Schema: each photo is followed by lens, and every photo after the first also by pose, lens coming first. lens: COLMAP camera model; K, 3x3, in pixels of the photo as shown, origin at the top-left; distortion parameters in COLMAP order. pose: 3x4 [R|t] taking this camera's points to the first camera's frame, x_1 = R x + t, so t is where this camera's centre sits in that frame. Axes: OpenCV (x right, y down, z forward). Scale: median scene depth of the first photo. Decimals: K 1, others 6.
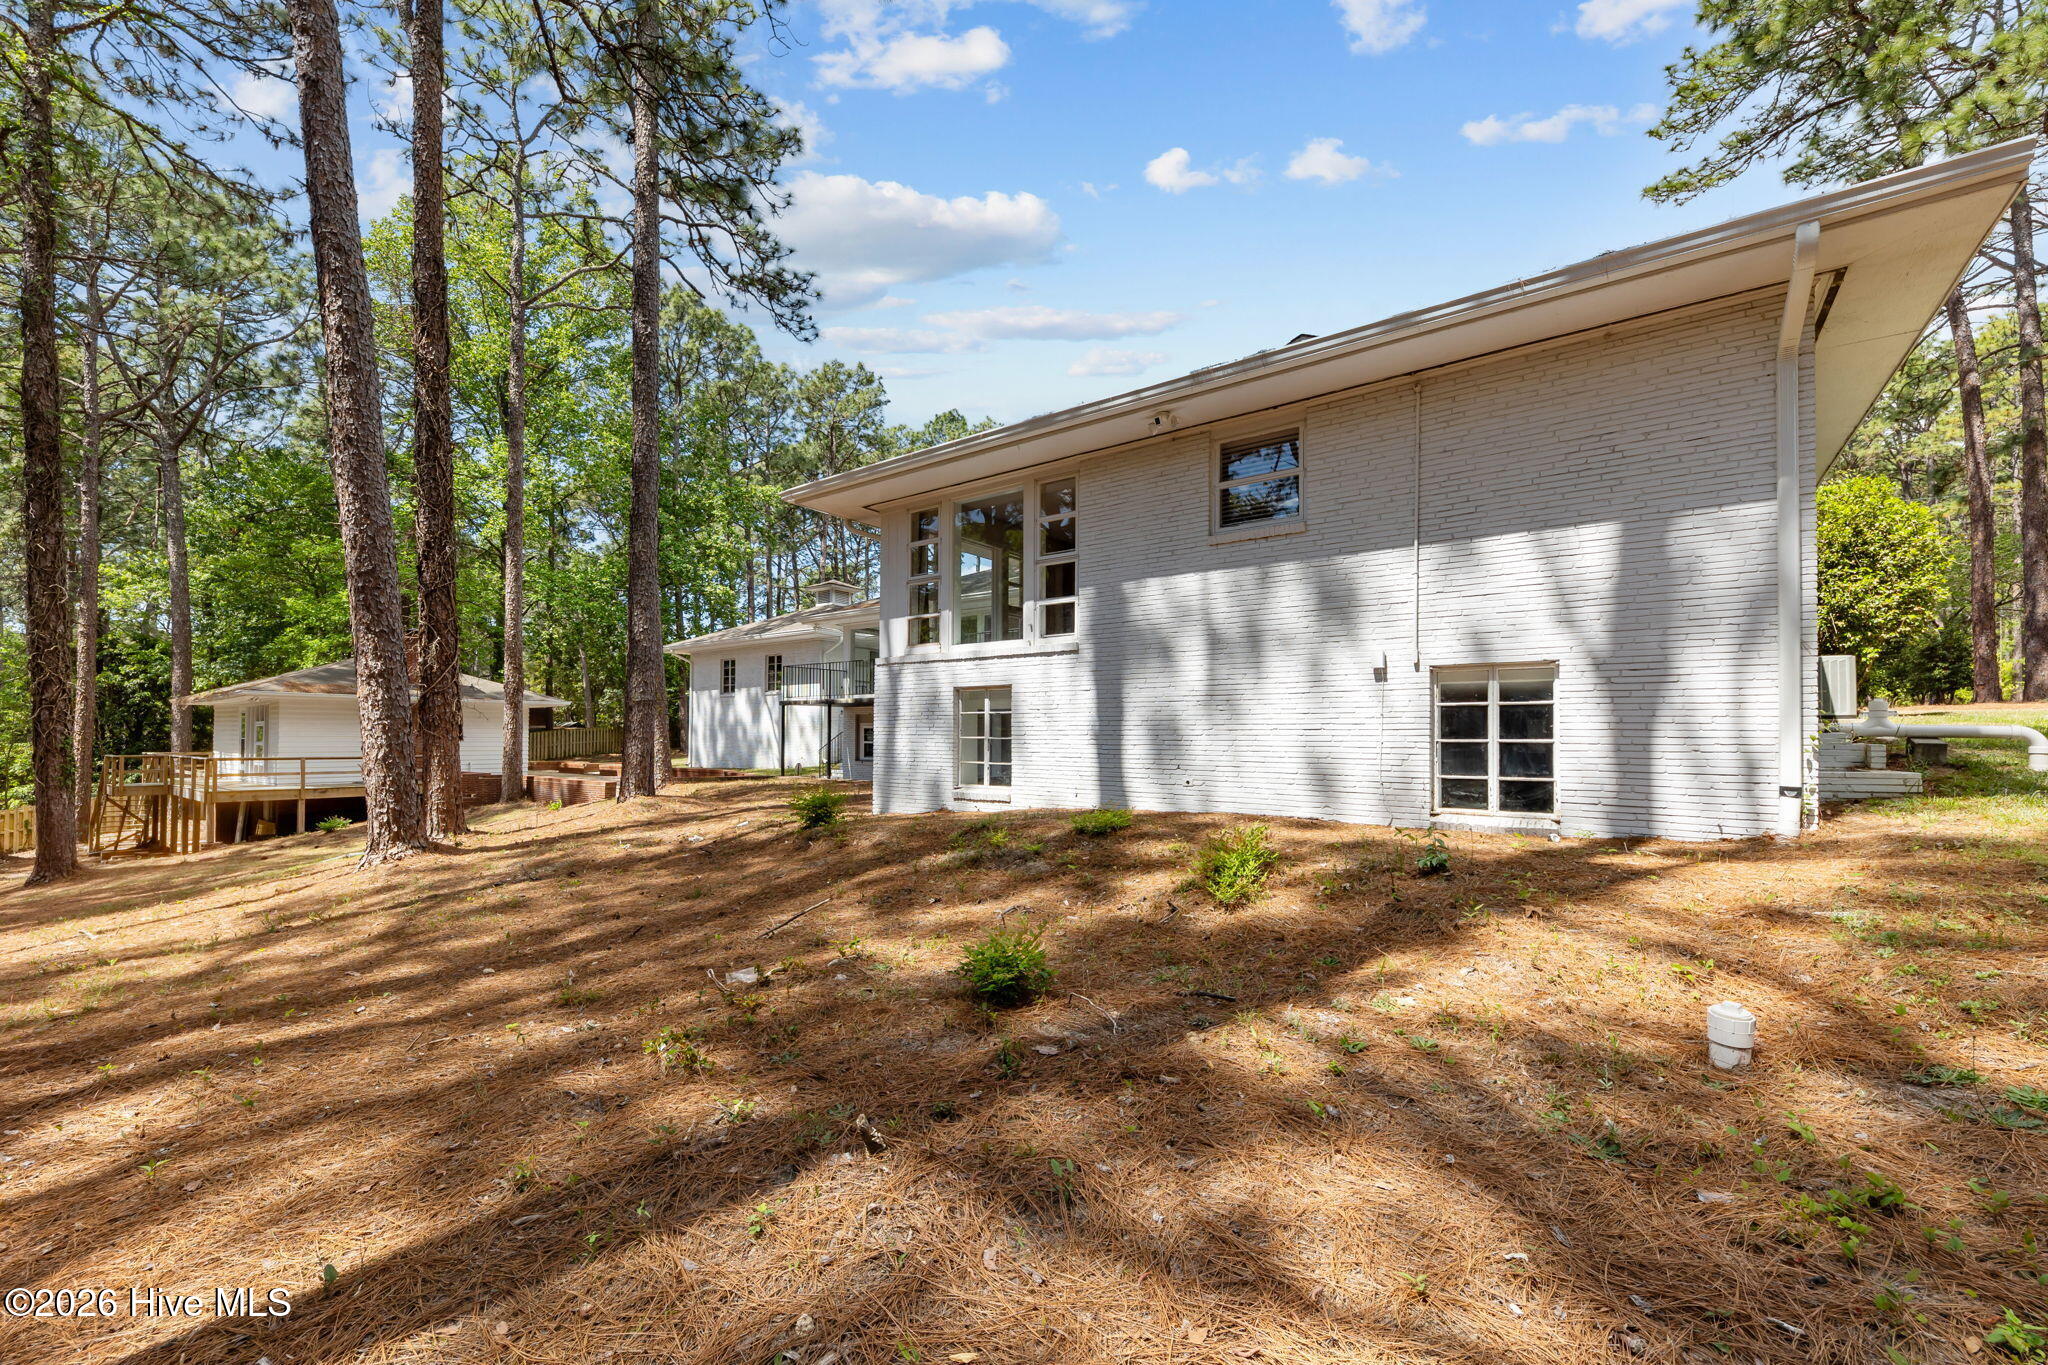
lens RADIAL K [[830.3, 0, 1033.5], [0, 830.3, 727.2], [0, 0, 1]] dist [-0.001373, -0.001033]
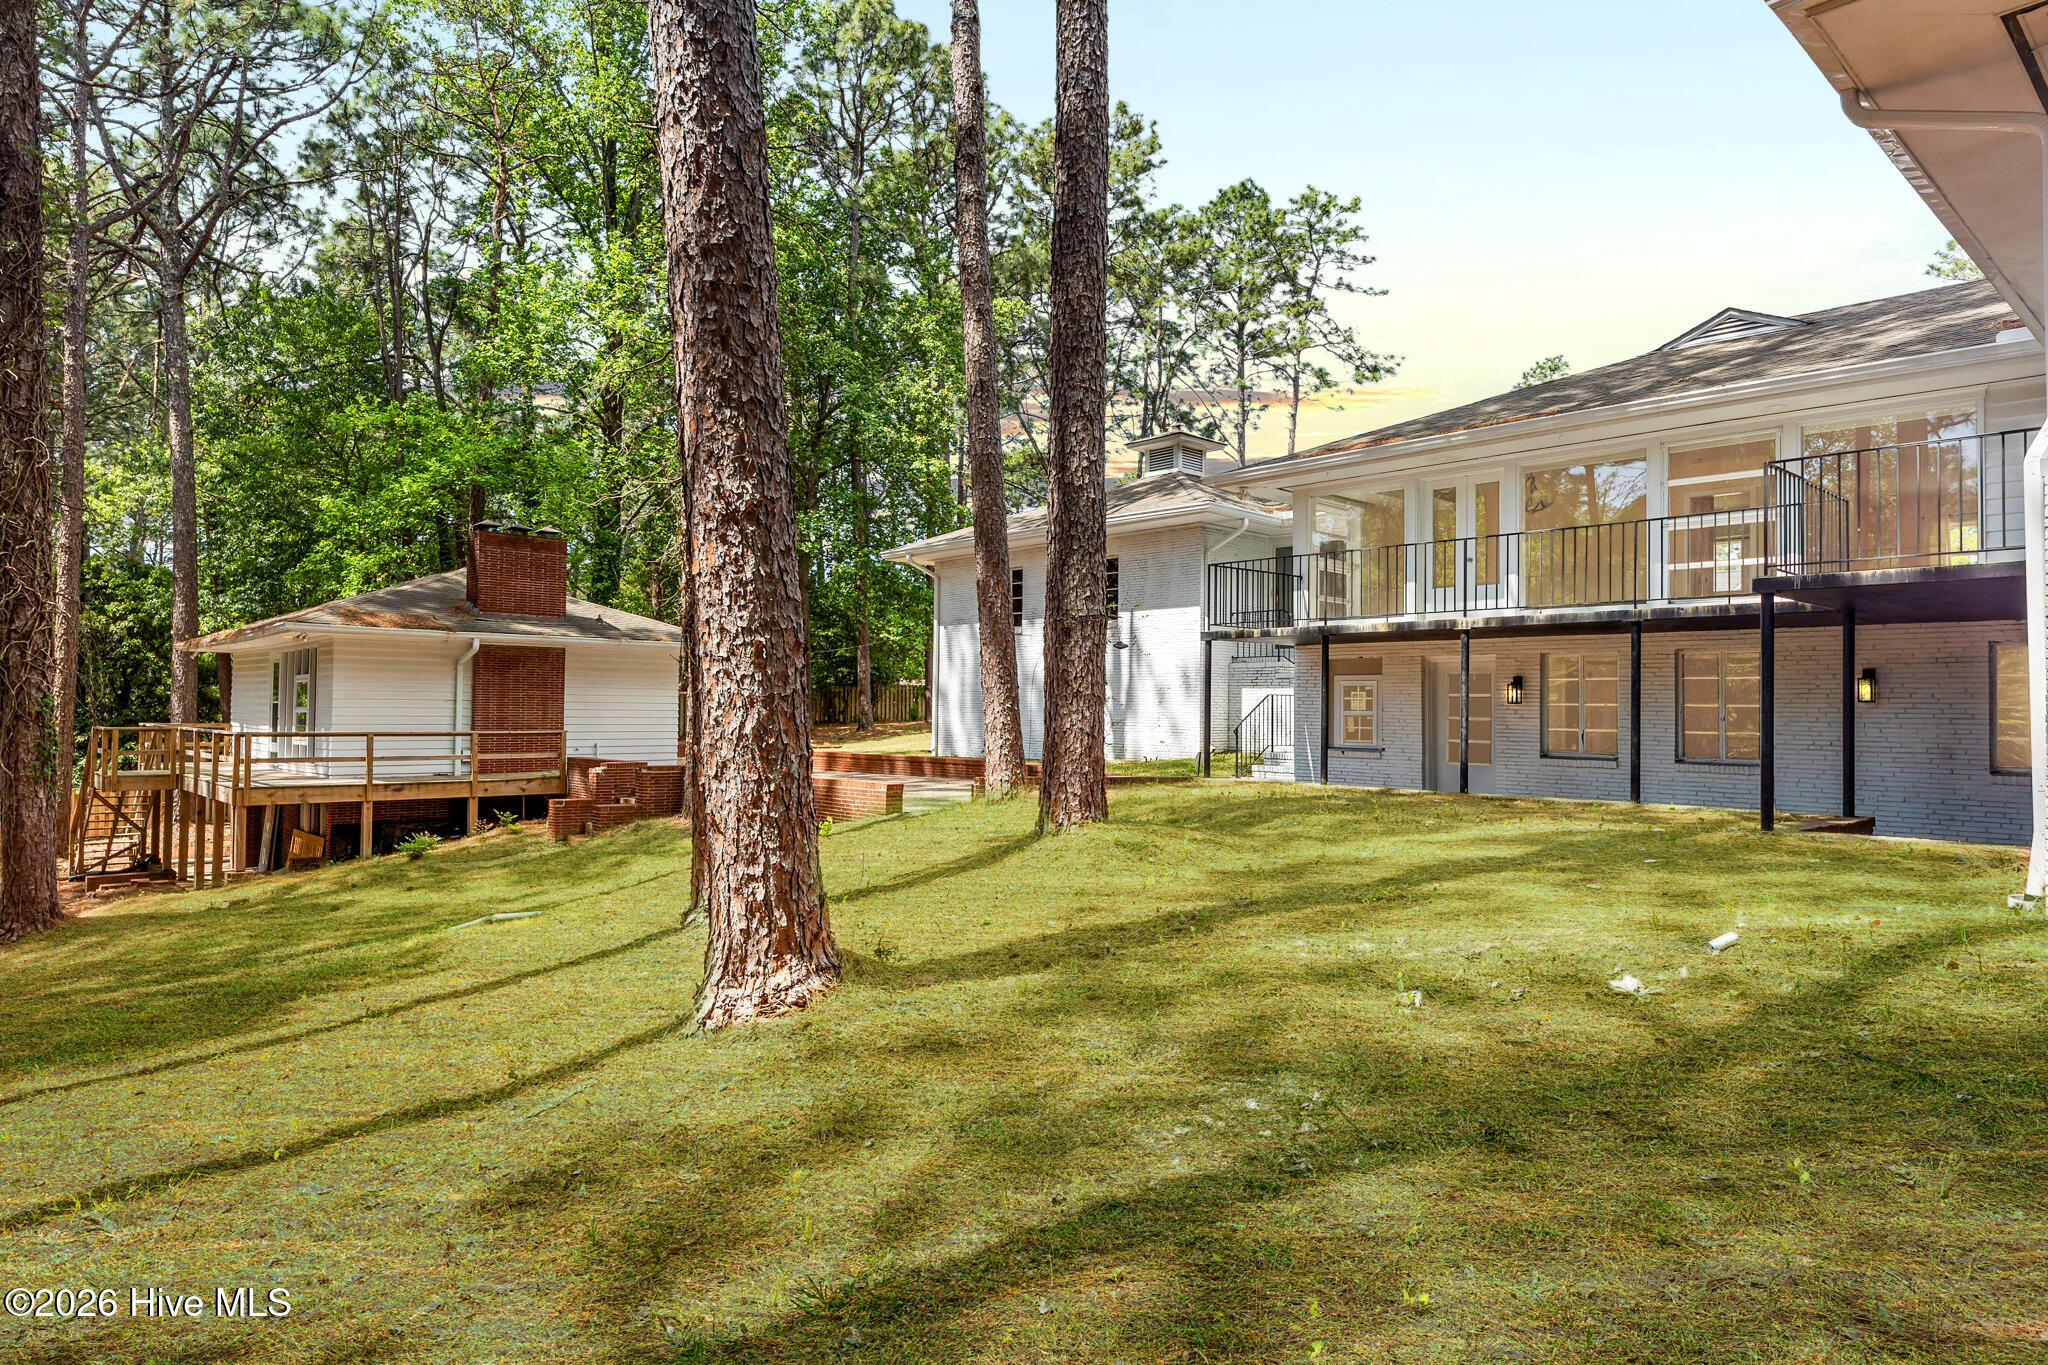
lens RADIAL K [[1233.4, 0, 1024.0], [0, 1233.4, 682.5], [0, 0, 1]] dist [0.003967, 0.002007]
pose [[0.981813, 0.001164, -0.189845, -0.175387], [-0.003441, 0.999926, -0.011663, 0.006356], [0.189817, 0.012104, 0.981745, 0.147551]]
